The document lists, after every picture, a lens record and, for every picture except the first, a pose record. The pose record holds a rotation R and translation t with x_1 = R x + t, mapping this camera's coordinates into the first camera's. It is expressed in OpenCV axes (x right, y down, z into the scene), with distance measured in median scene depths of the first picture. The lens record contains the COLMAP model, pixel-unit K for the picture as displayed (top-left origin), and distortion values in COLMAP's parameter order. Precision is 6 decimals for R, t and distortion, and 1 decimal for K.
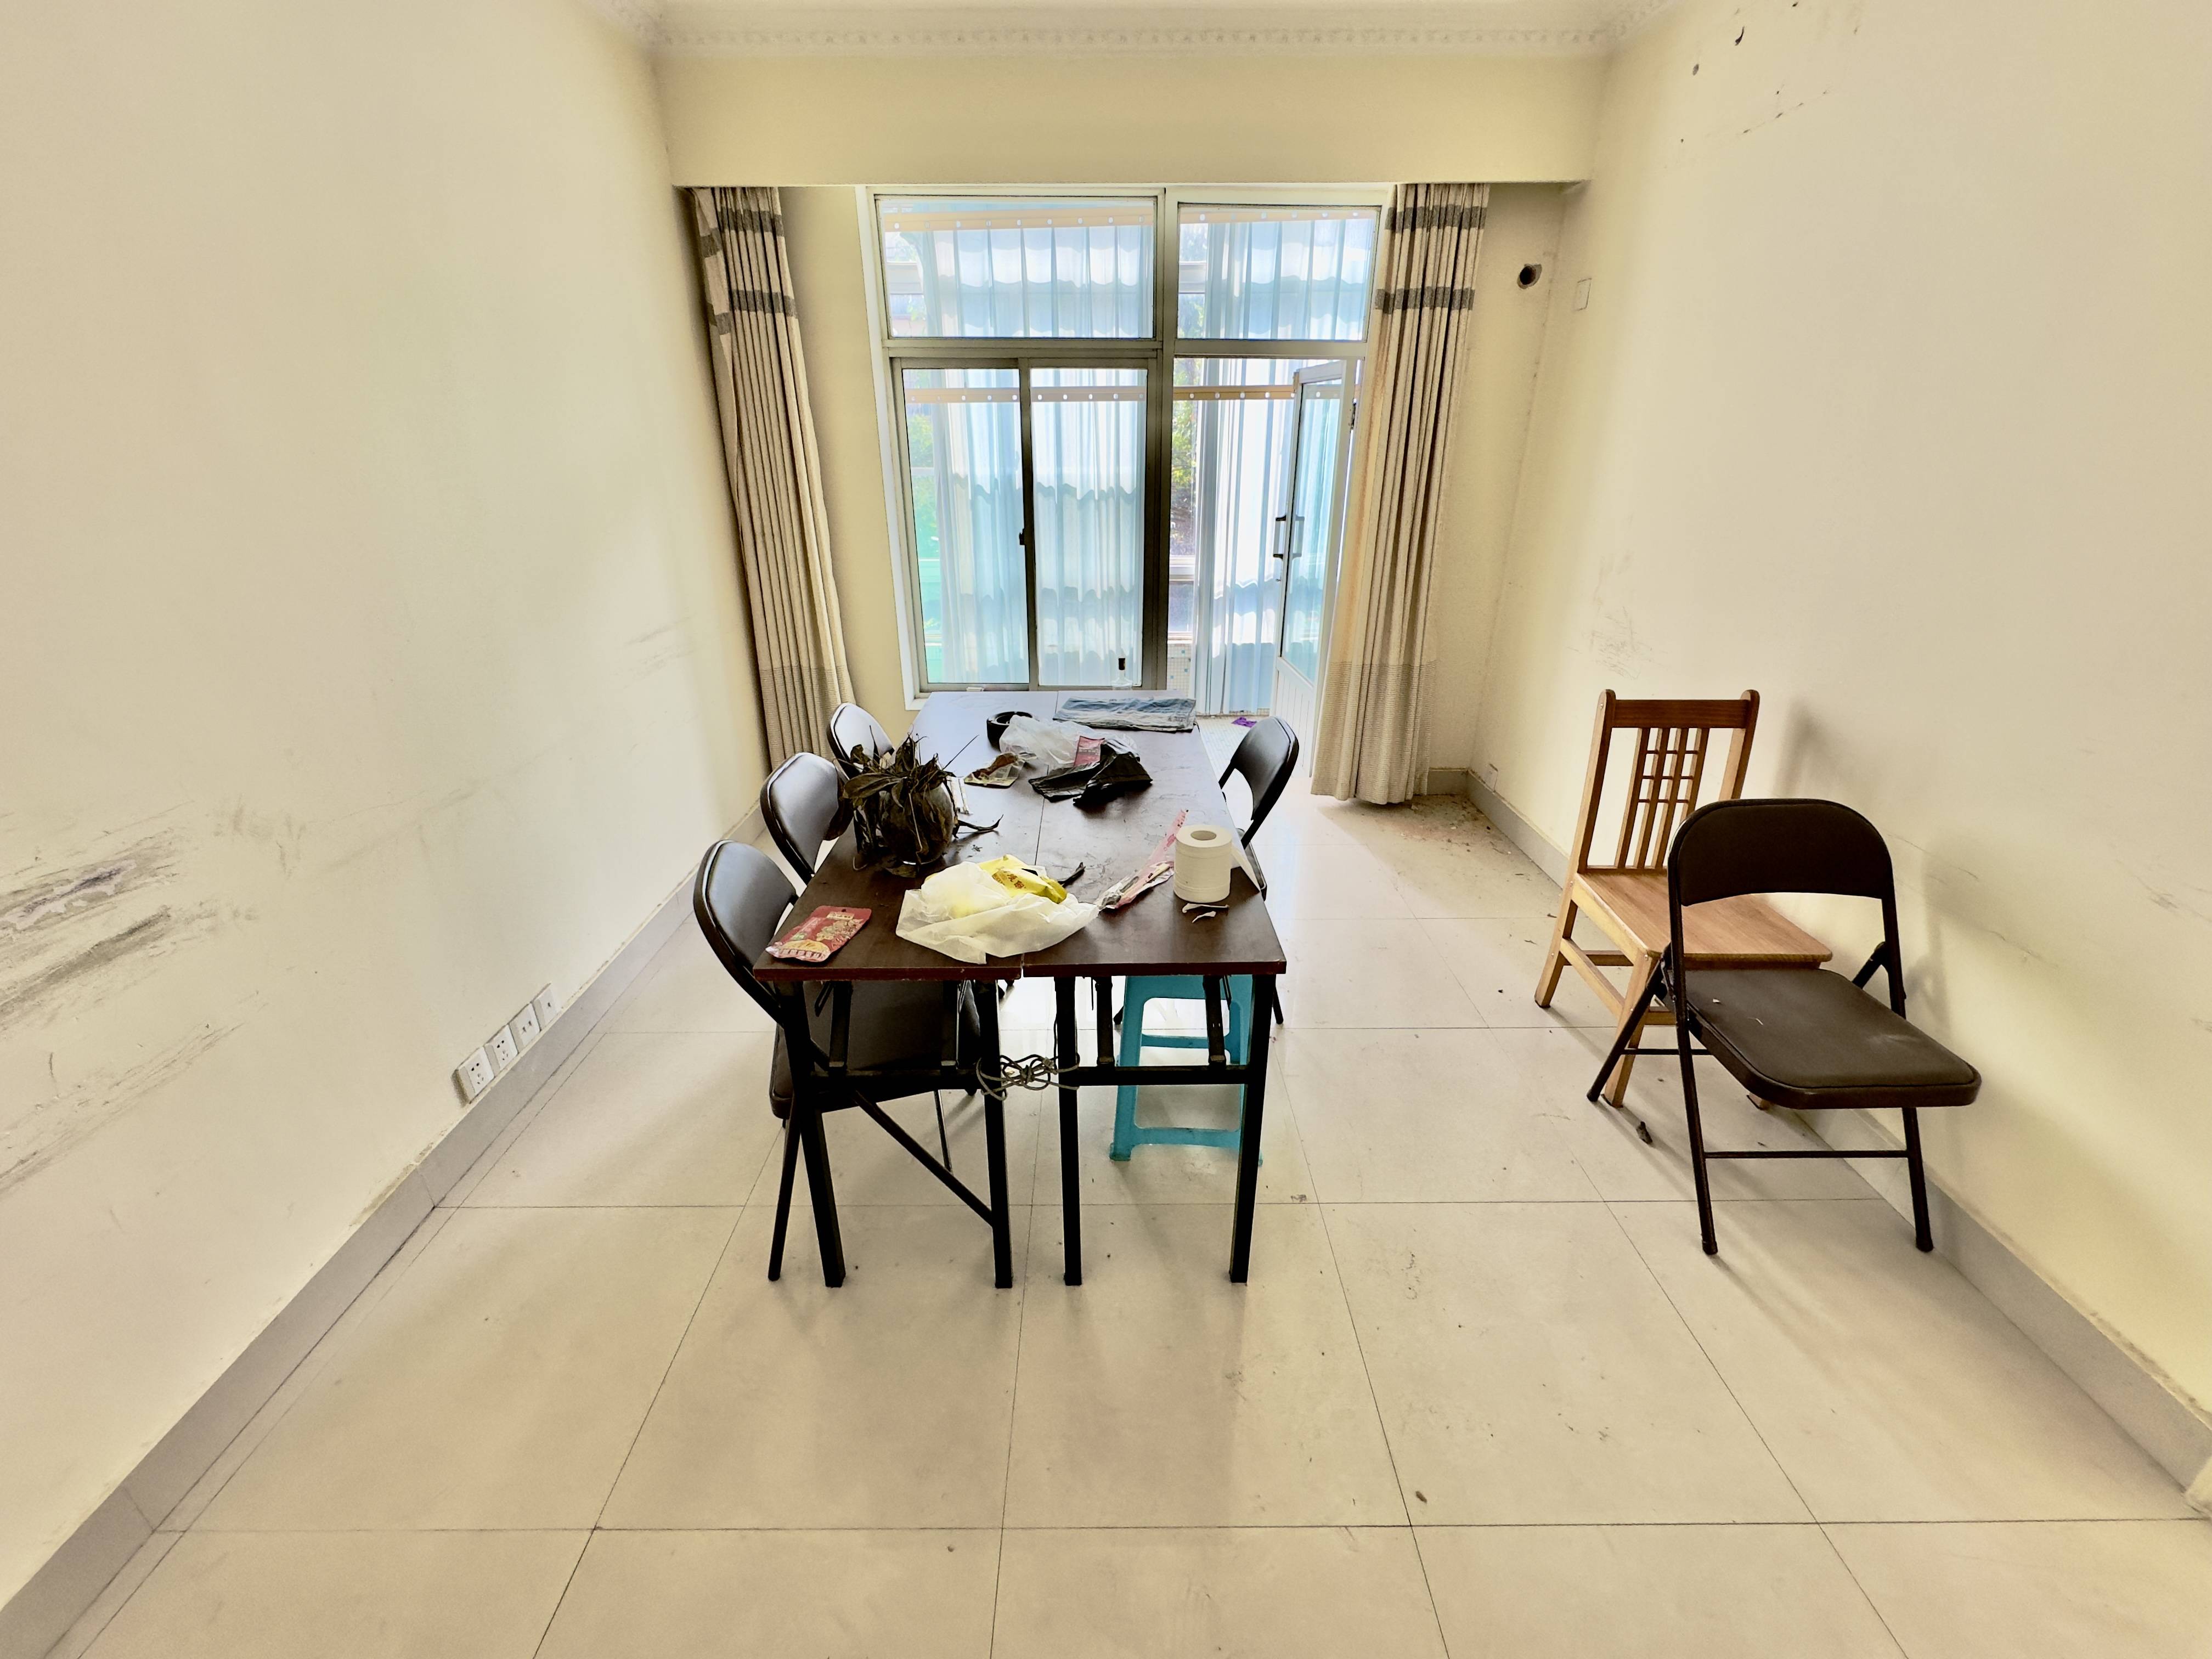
lens RADIAL K [[889.4, 0, 1103.2], [0, 889.4, 827.4], [0, 0, 1]] dist [0.000558, 0.000633]
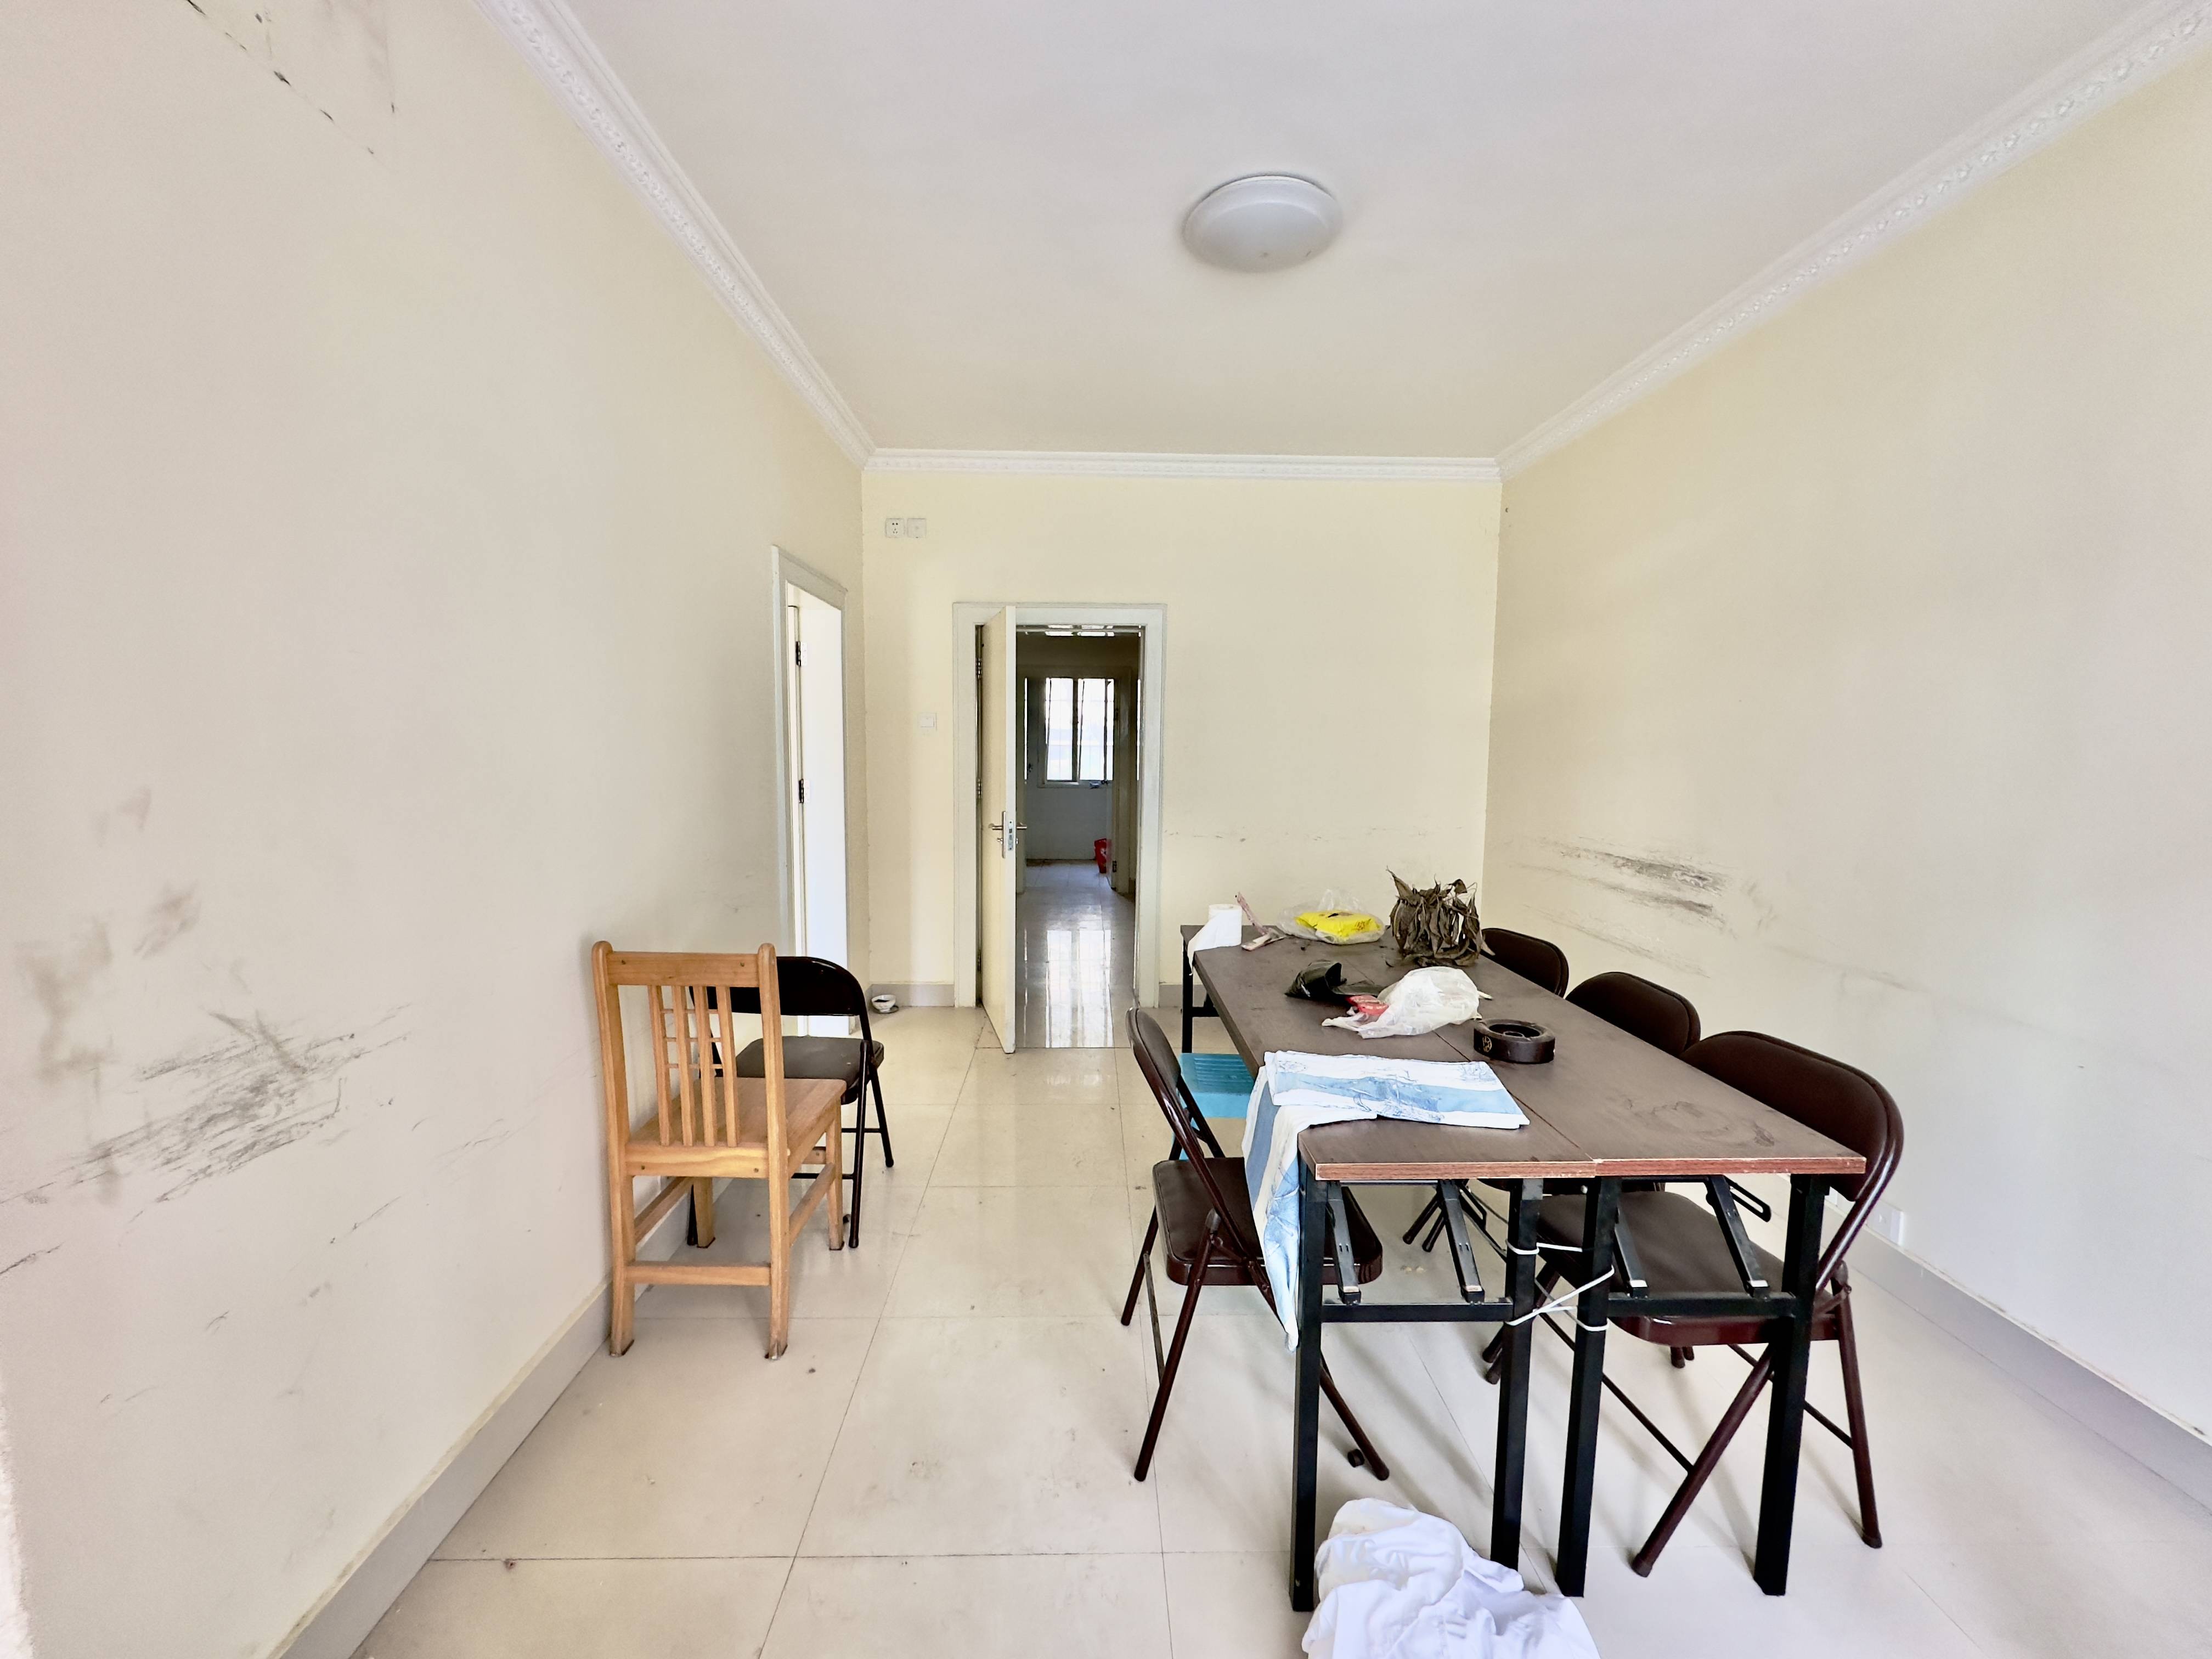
lens RADIAL K [[889.4, 0, 1103.2], [0, 889.4, 827.4], [0, 0, 1]] dist [0.000558, 0.000633]
pose [[-0.999828, -0.000030, -0.018539, 0.391053], [-0.008958, 0.876286, 0.481708, -0.998471], [0.016231, 0.481792, -0.876136, 2.548894]]
